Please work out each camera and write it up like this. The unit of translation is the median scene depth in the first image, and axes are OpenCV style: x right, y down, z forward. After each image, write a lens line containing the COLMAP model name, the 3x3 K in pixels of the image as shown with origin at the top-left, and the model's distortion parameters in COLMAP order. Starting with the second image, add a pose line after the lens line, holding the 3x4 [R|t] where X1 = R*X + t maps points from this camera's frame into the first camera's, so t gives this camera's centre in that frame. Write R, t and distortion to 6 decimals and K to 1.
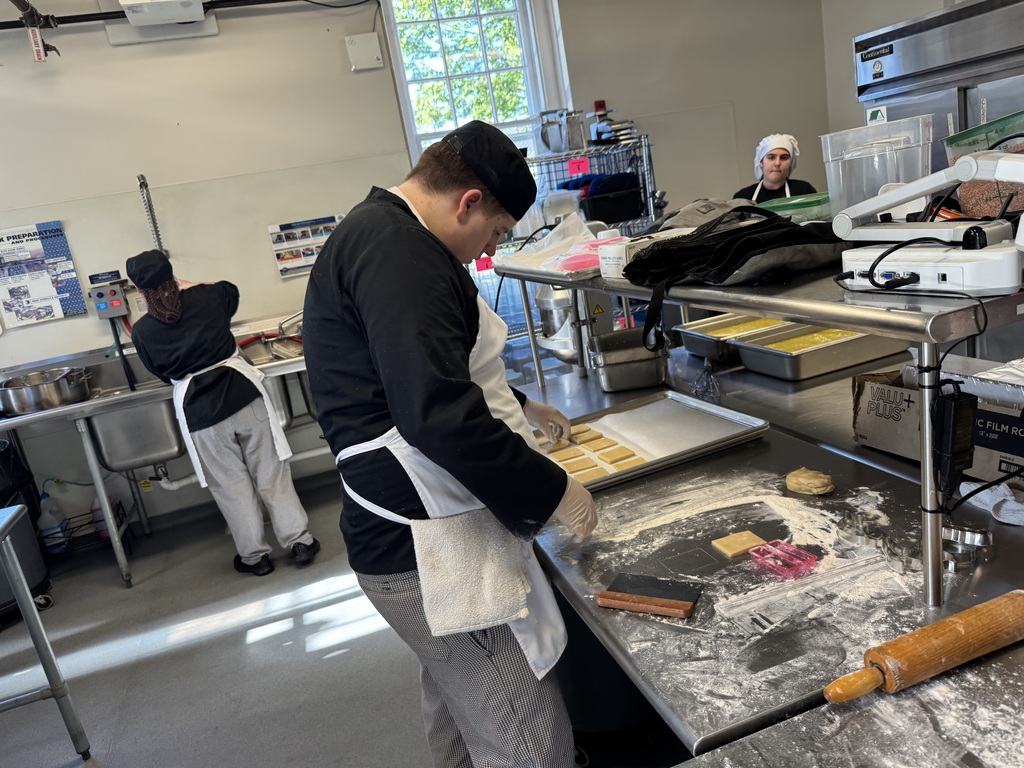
lens RADIAL K [[722.4, 0, 510.7], [0, 722.4, 384.7], [0, 0, 1]] dist [-0.010591, -0.006804]
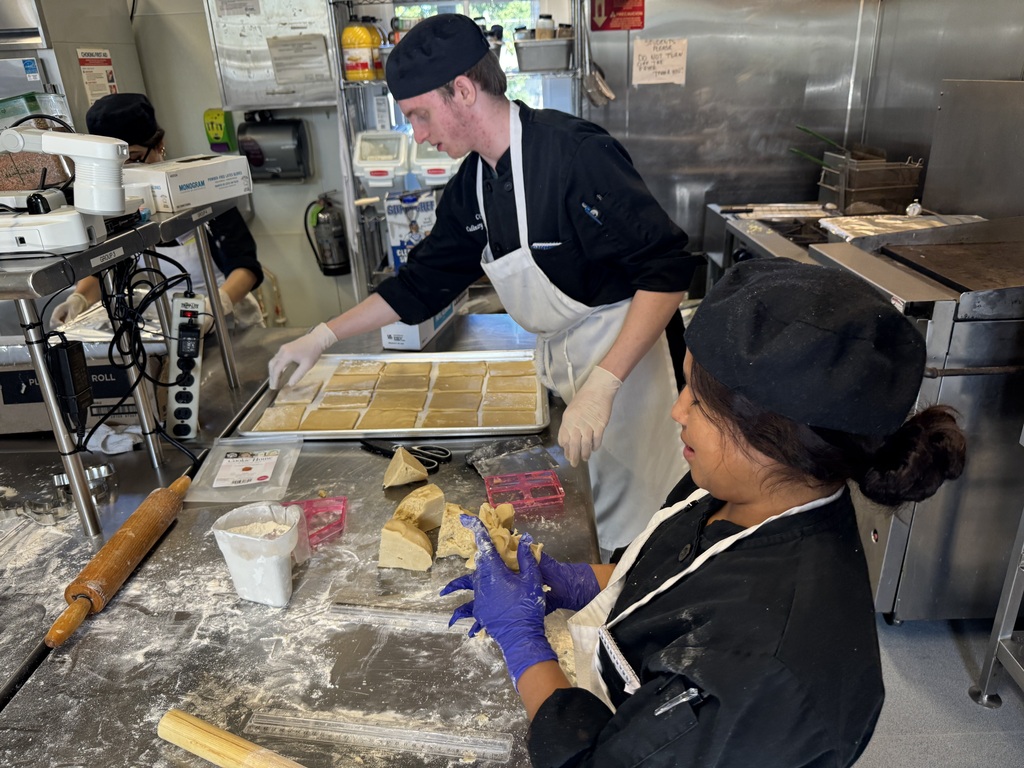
lens RADIAL K [[722.4, 0, 512.6], [0, 722.4, 383.3], [0, 0, 1]] dist [-0.010591, -0.006804]
pose [[0.316884, -0.221434, 0.922254, -0.209628], [0.216829, 0.963528, 0.156842, 0.049780], [-0.923347, 0.150271, 0.353340, -0.039438]]
